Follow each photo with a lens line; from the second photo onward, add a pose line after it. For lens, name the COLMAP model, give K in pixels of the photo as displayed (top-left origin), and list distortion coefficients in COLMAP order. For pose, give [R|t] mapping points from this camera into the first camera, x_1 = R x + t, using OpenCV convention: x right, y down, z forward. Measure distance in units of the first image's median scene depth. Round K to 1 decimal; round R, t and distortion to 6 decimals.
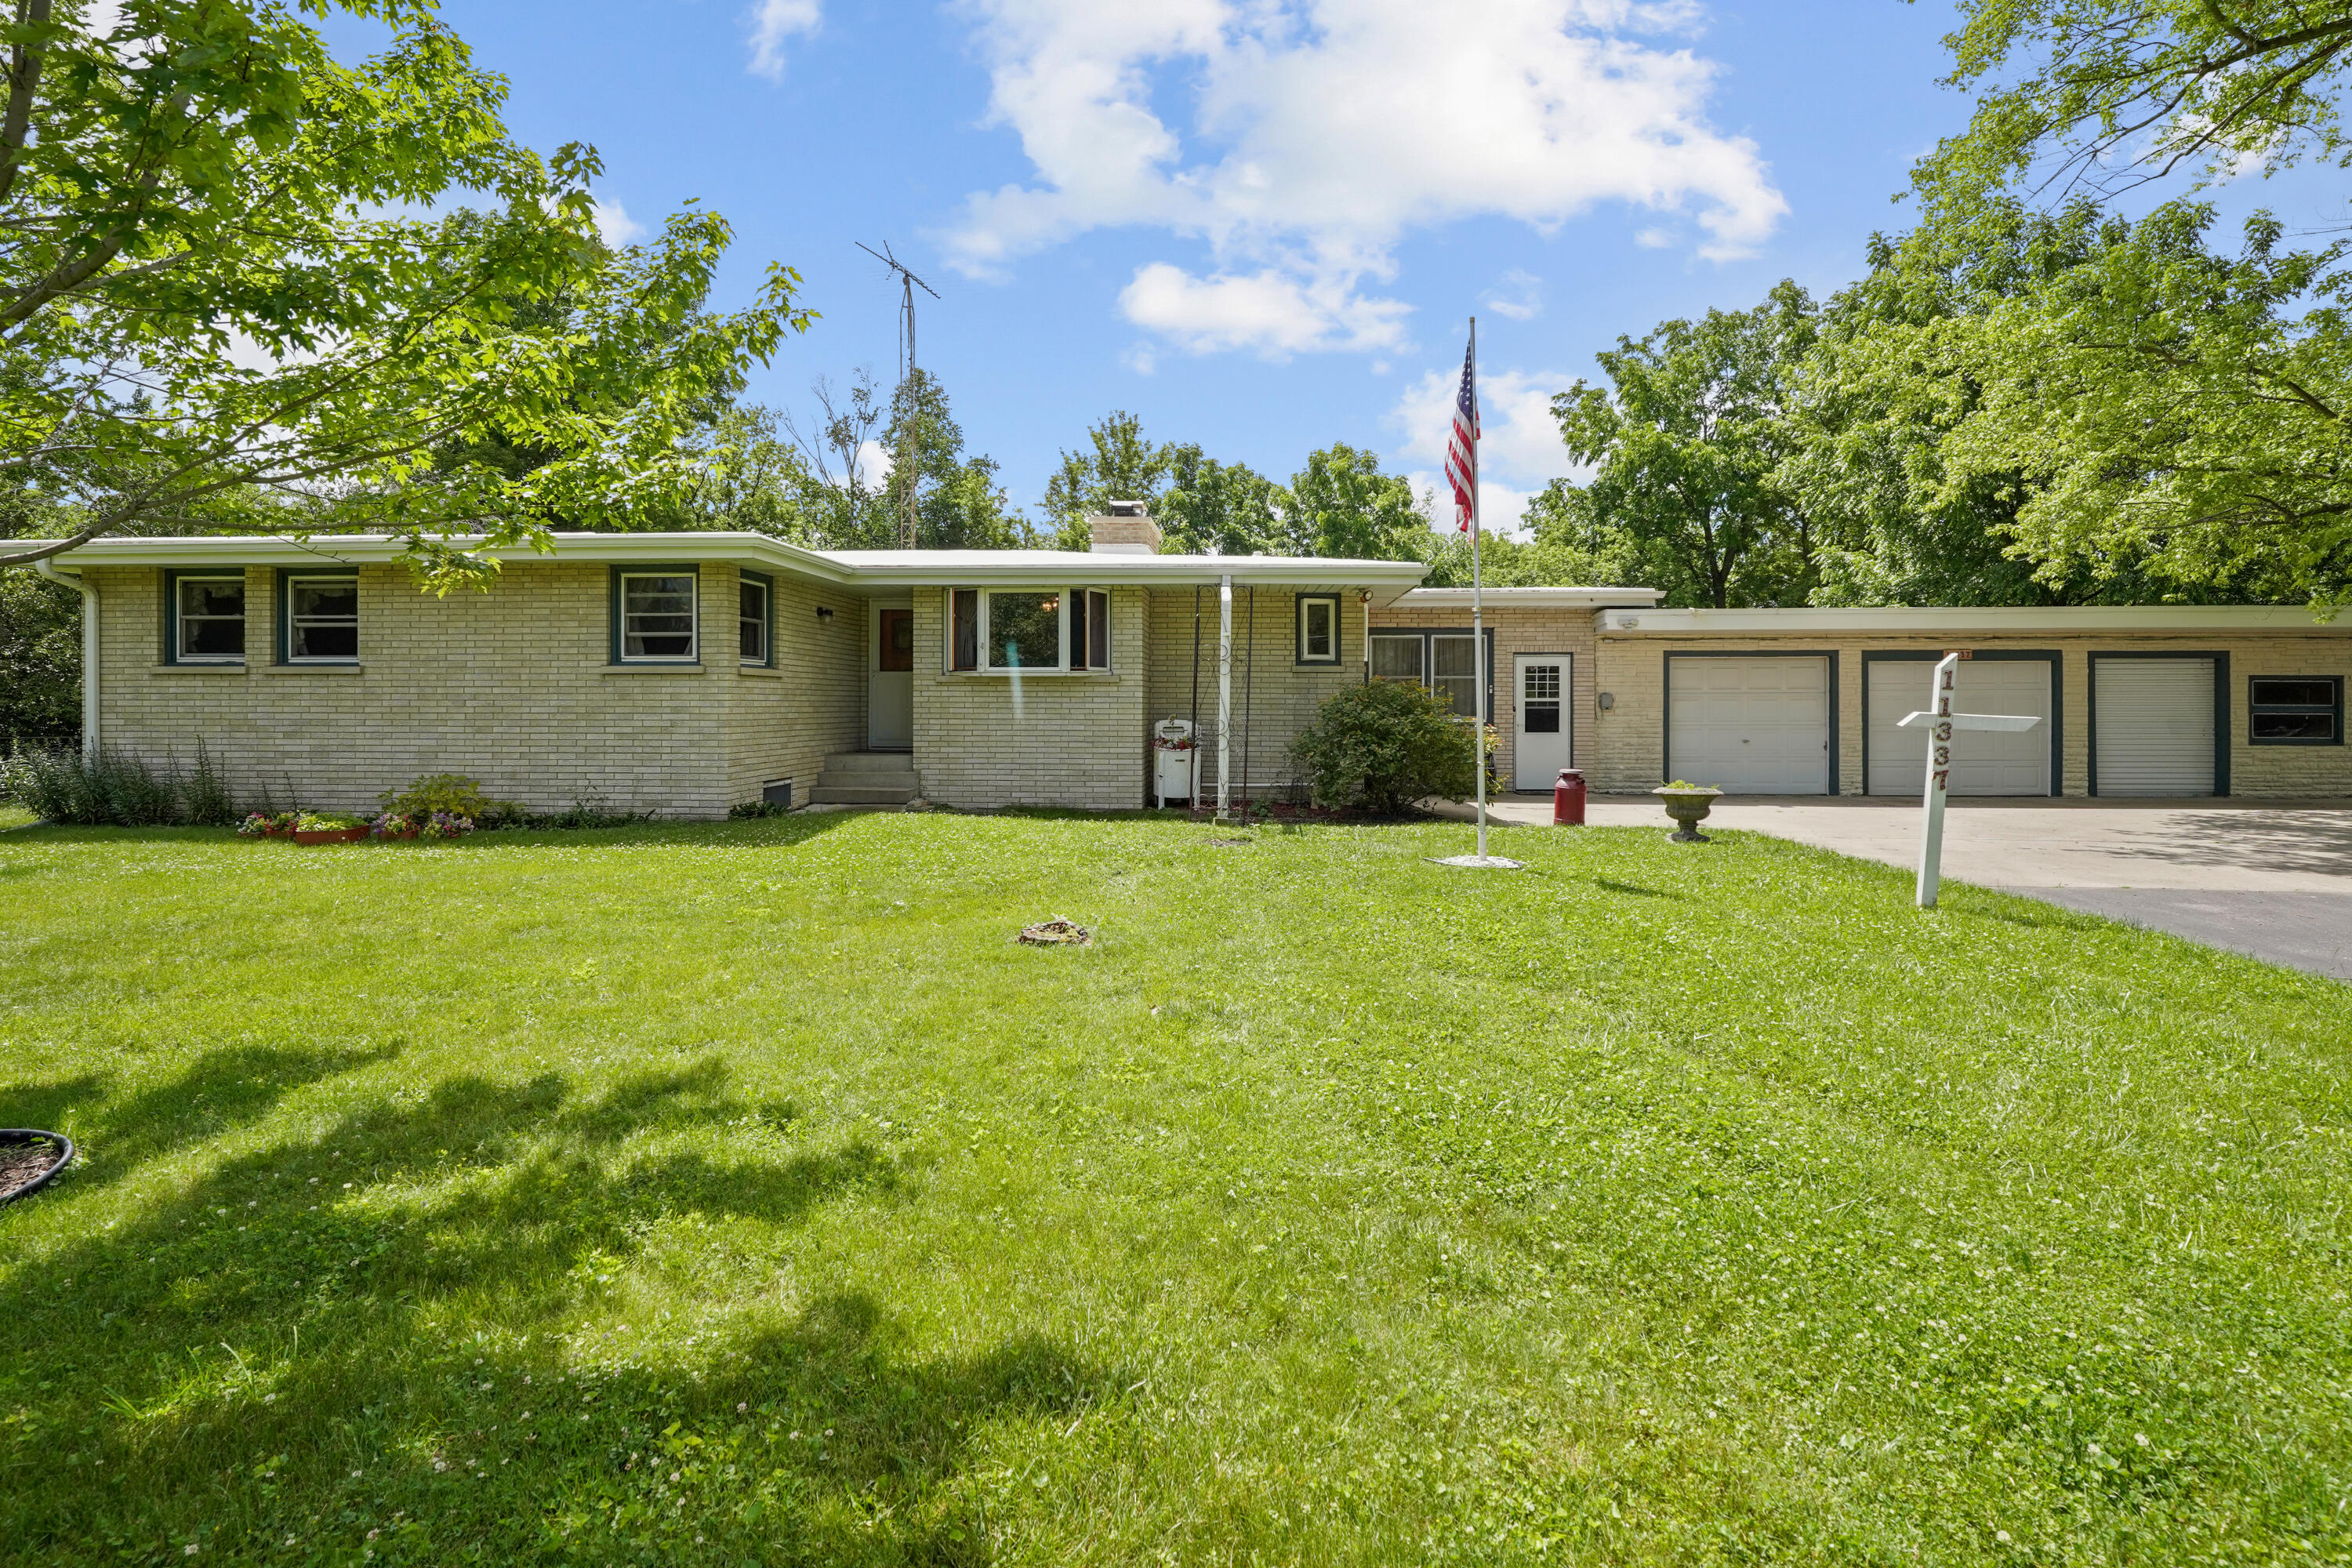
lens RADIAL K [[1155.3, 0, 1081.1], [0, 1155.3, 701.8], [0, 0, 1]] dist [0.001440, 0.000110]
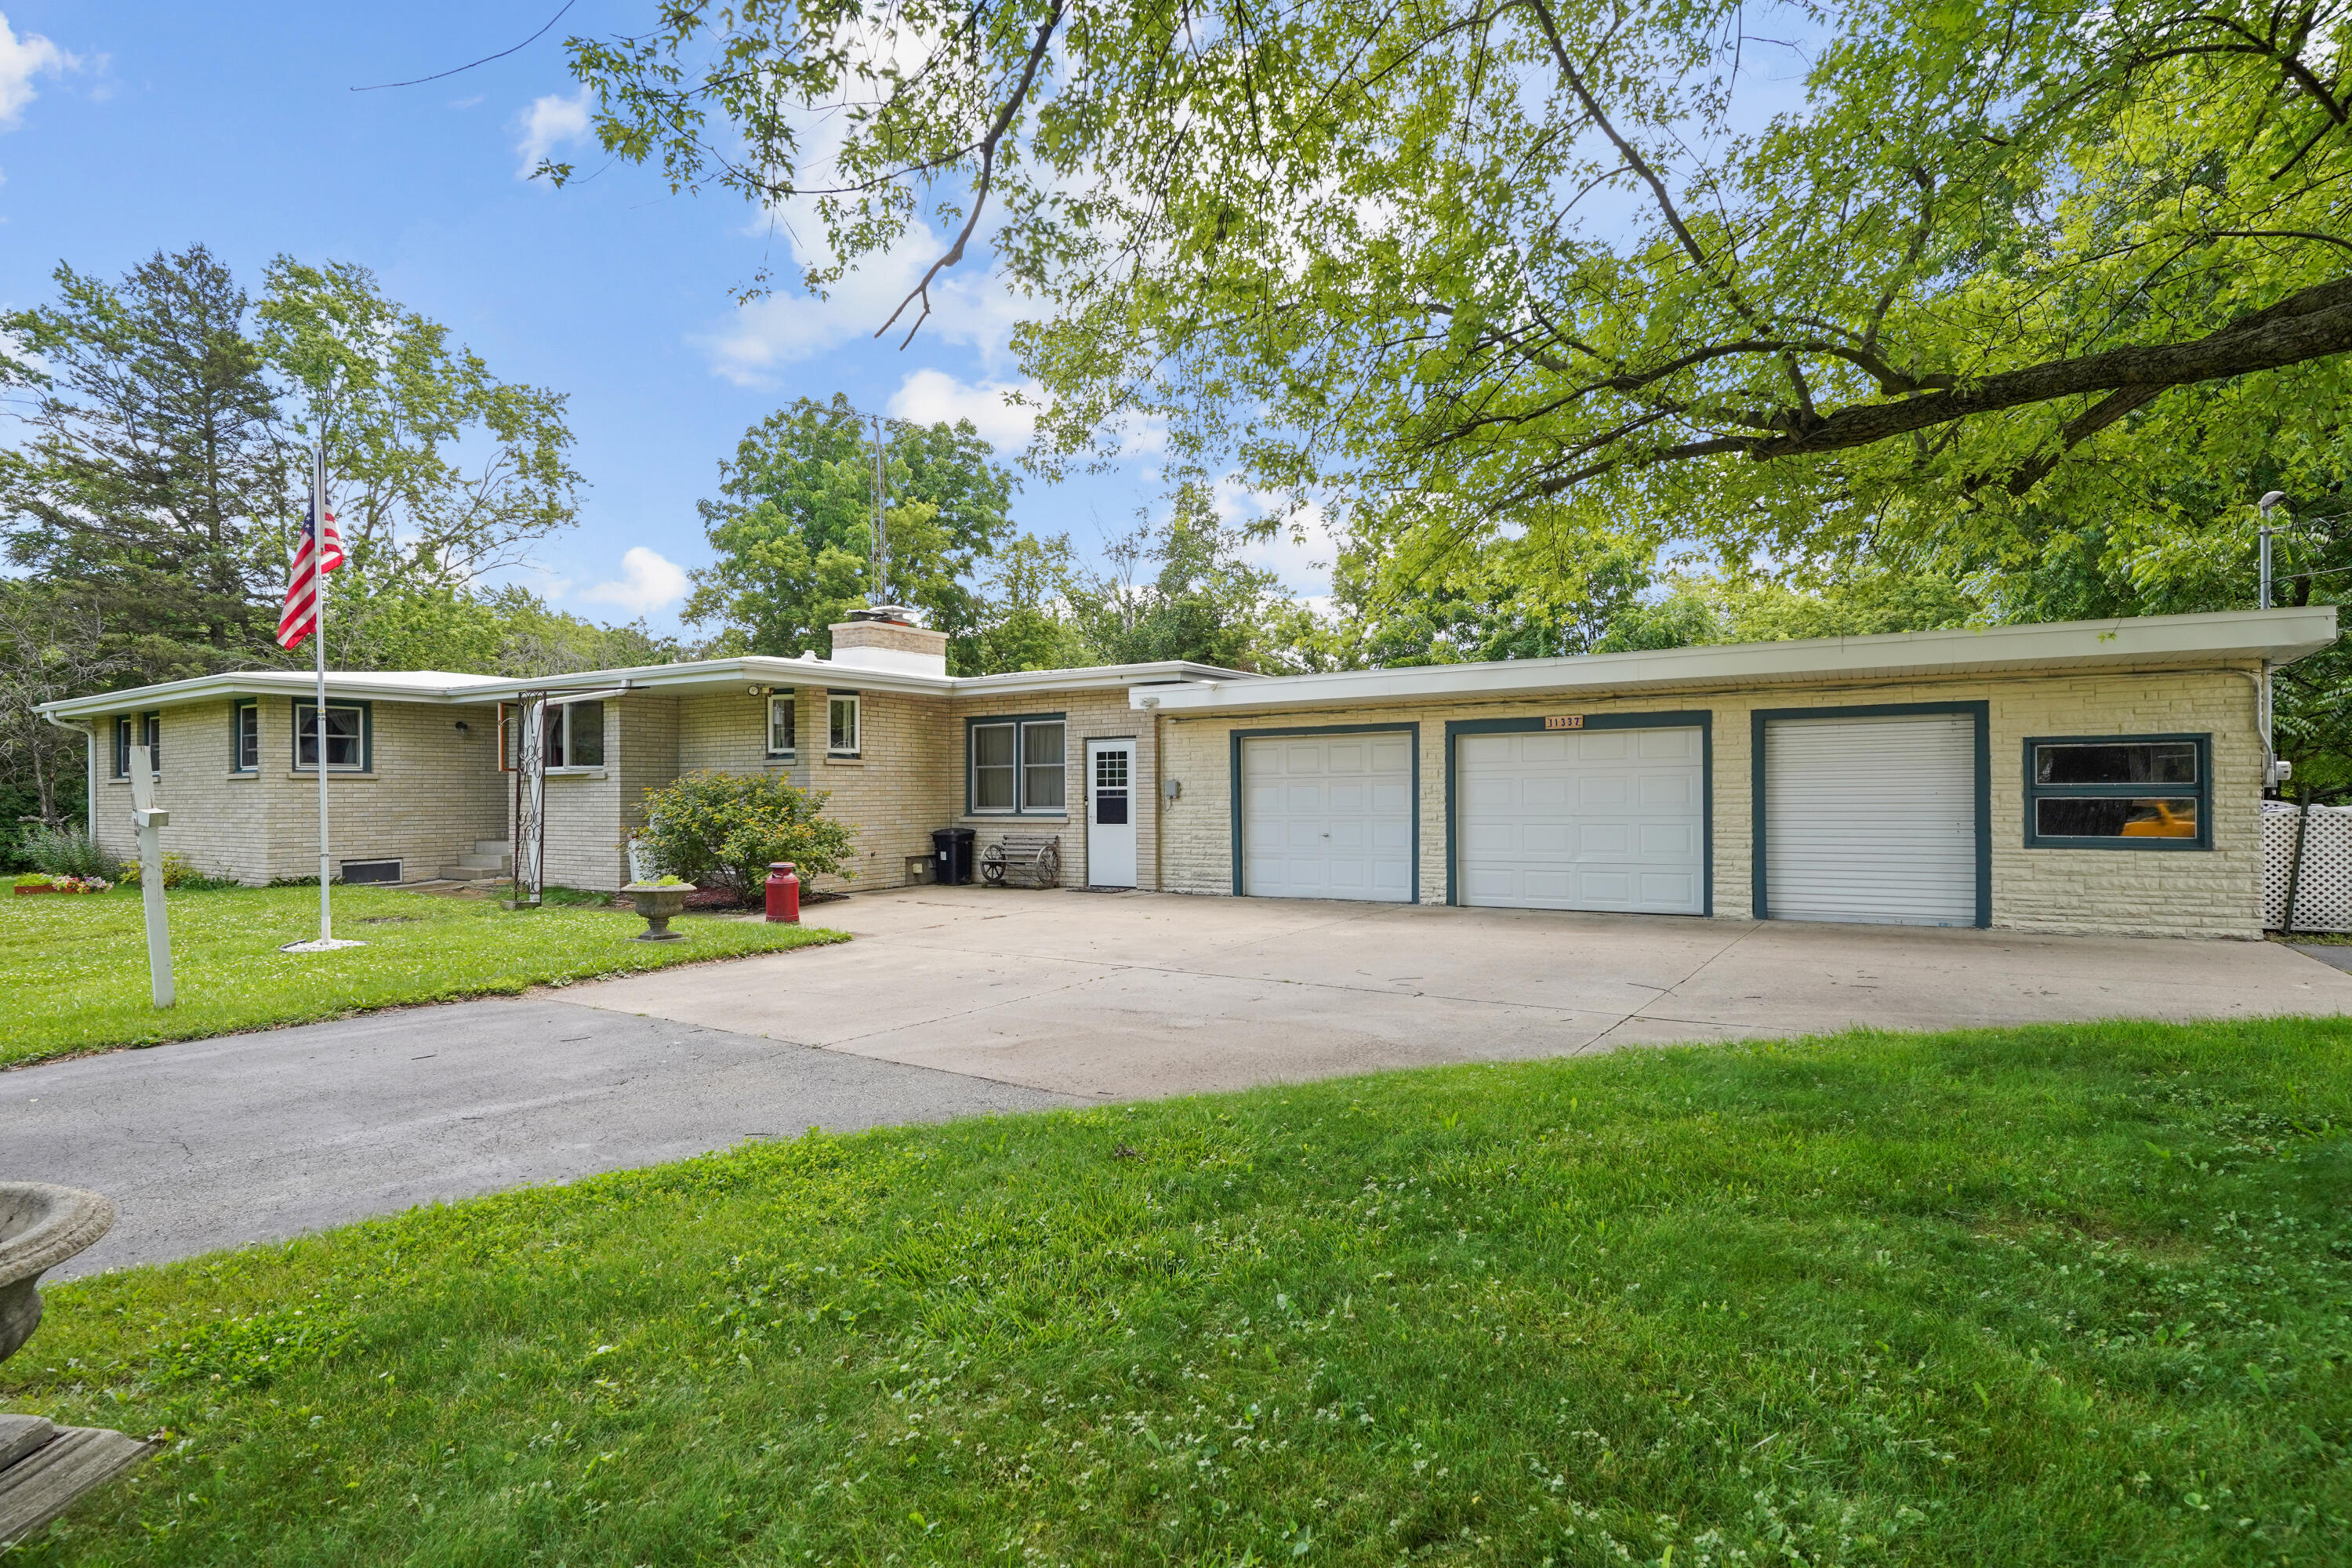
lens RADIAL K [[1185.4, 0, 1167.3], [0, 1185.4, 727.9], [0, 0, 1]] dist [-0.000148, -0.006681]
pose [[0.864421, -0.035562, -0.501510, 0.931101], [0.002285, 0.997763, -0.066813, 0.014020], [0.502764, 0.056609, 0.862568, 0.204340]]
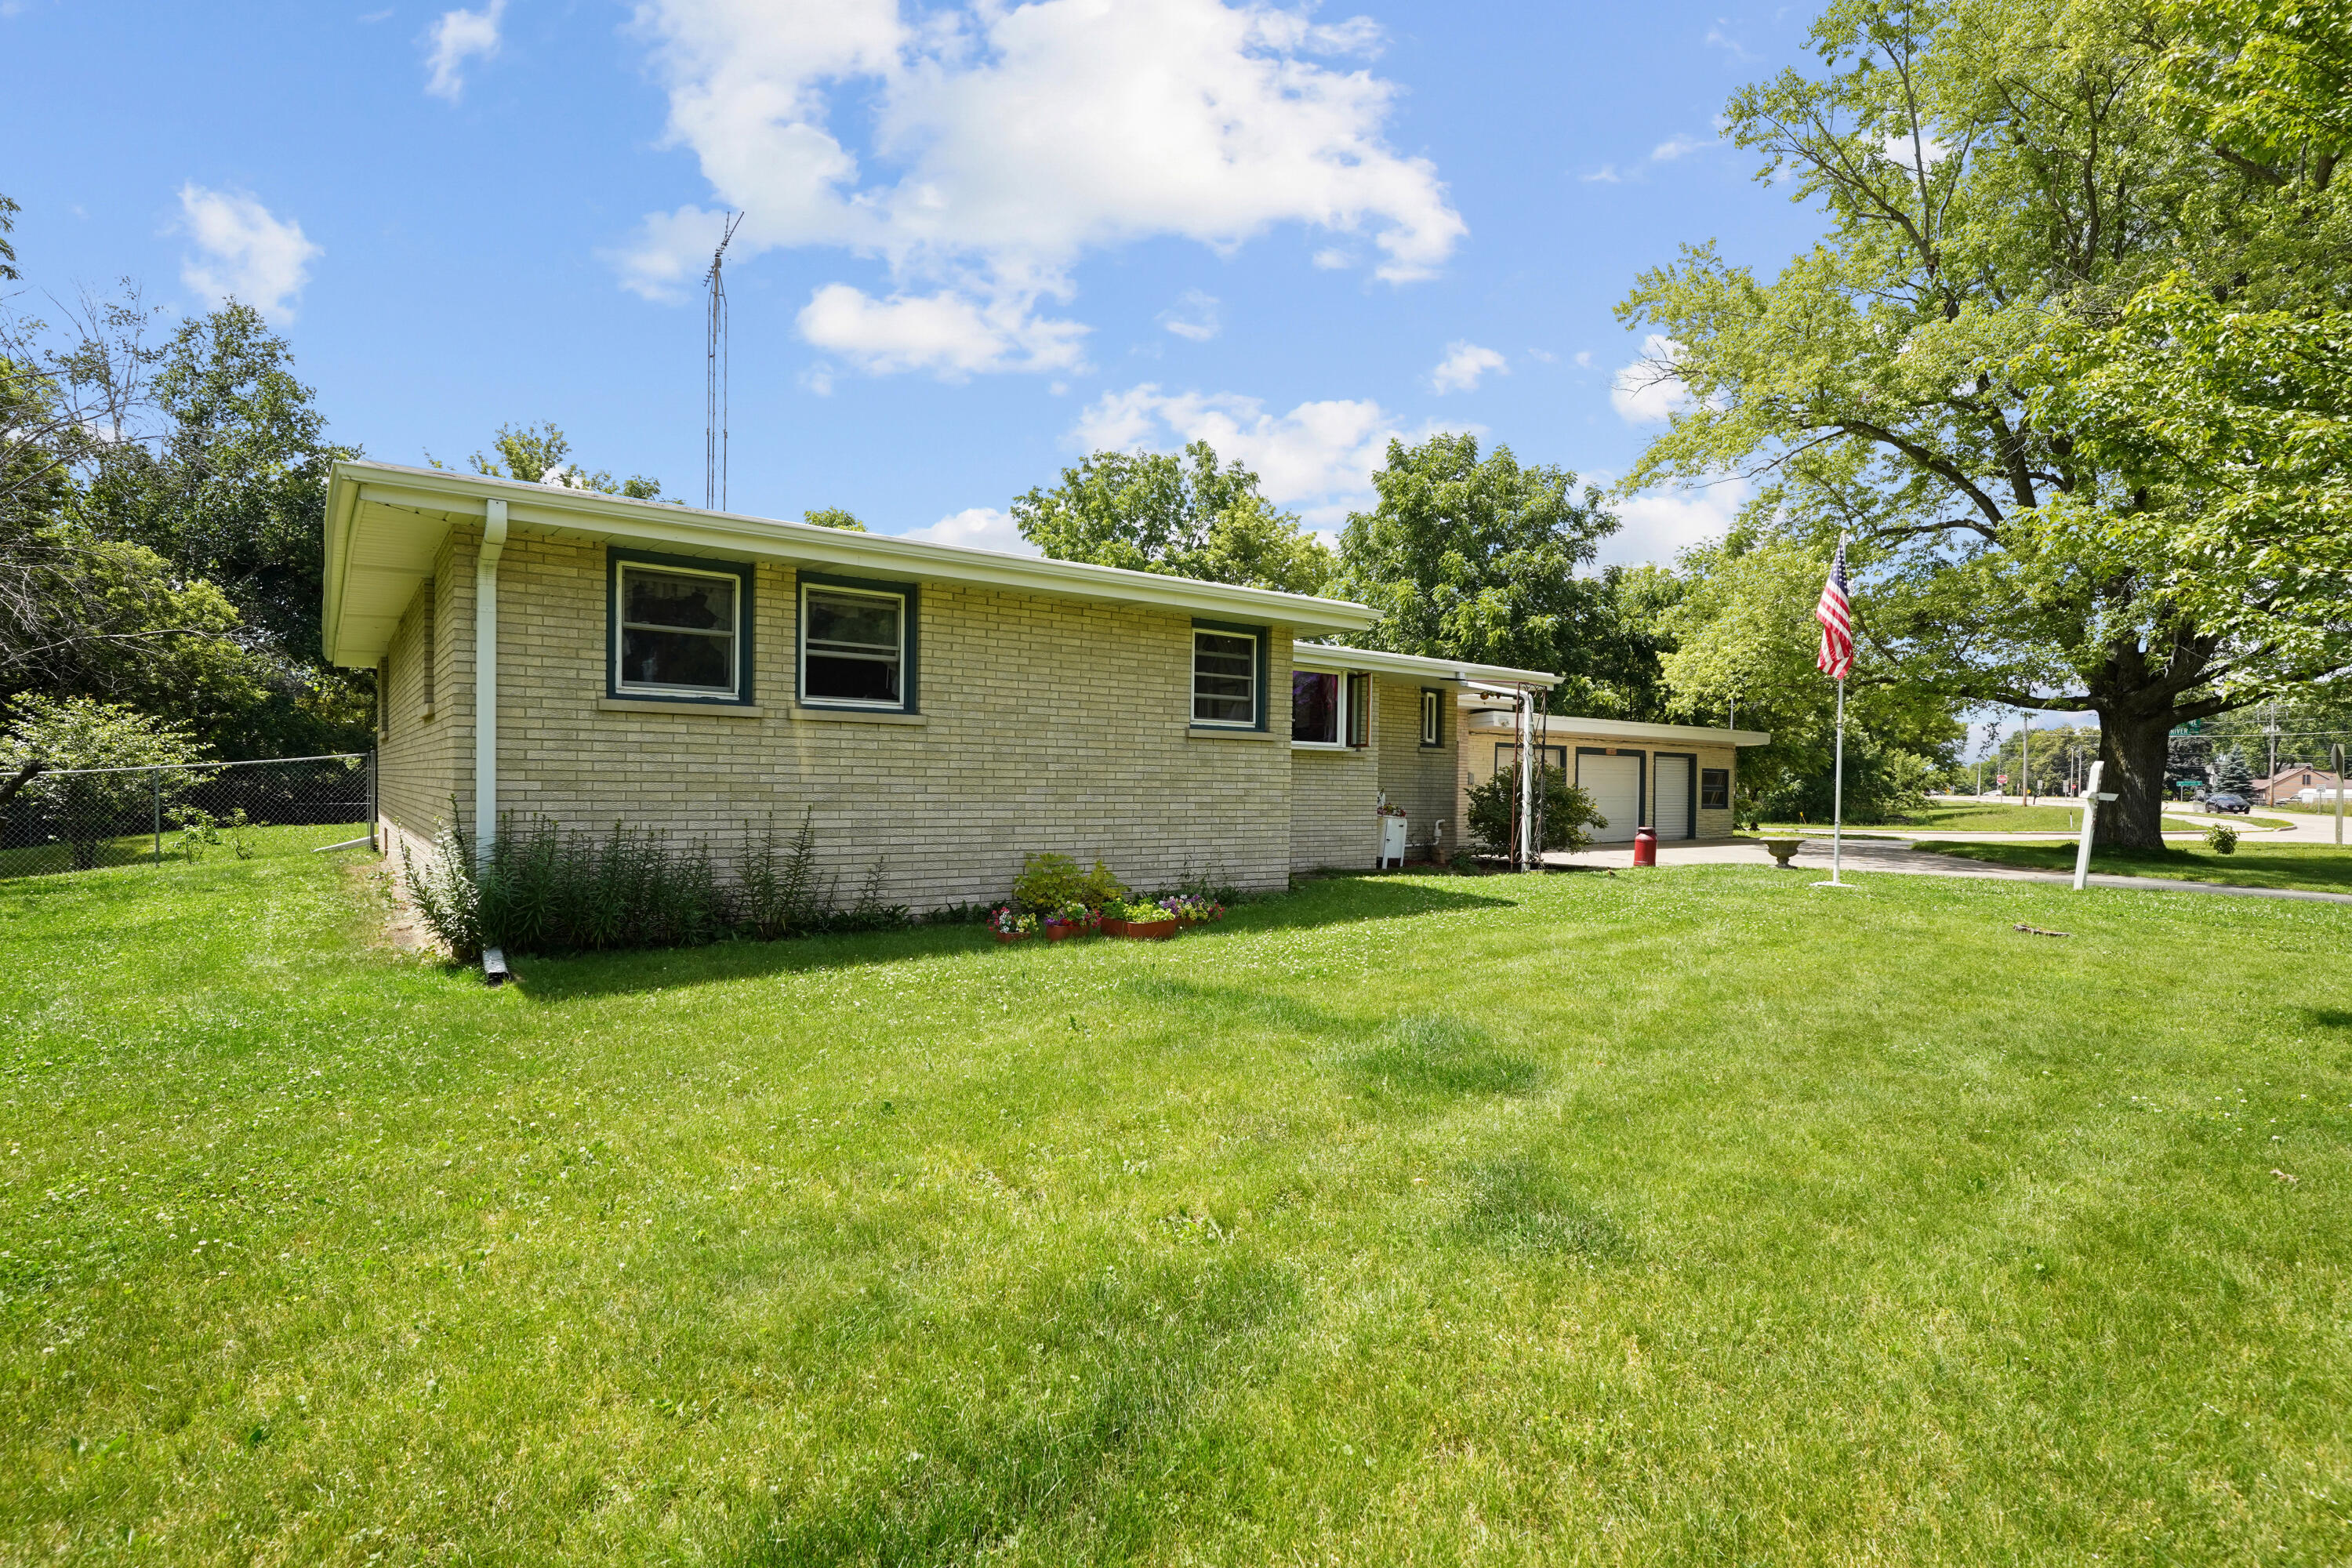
lens RADIAL K [[1168.4, 0, 1171.3], [0, 1168.4, 781.6], [0, 0, 1]] dist [0.001707, -0.002515]
pose [[0.743166, 0.010485, 0.669025, -0.731278], [-0.015179, 0.999884, 0.001191, 0.006898], [-0.668935, -0.011040, 0.743239, 0.233908]]
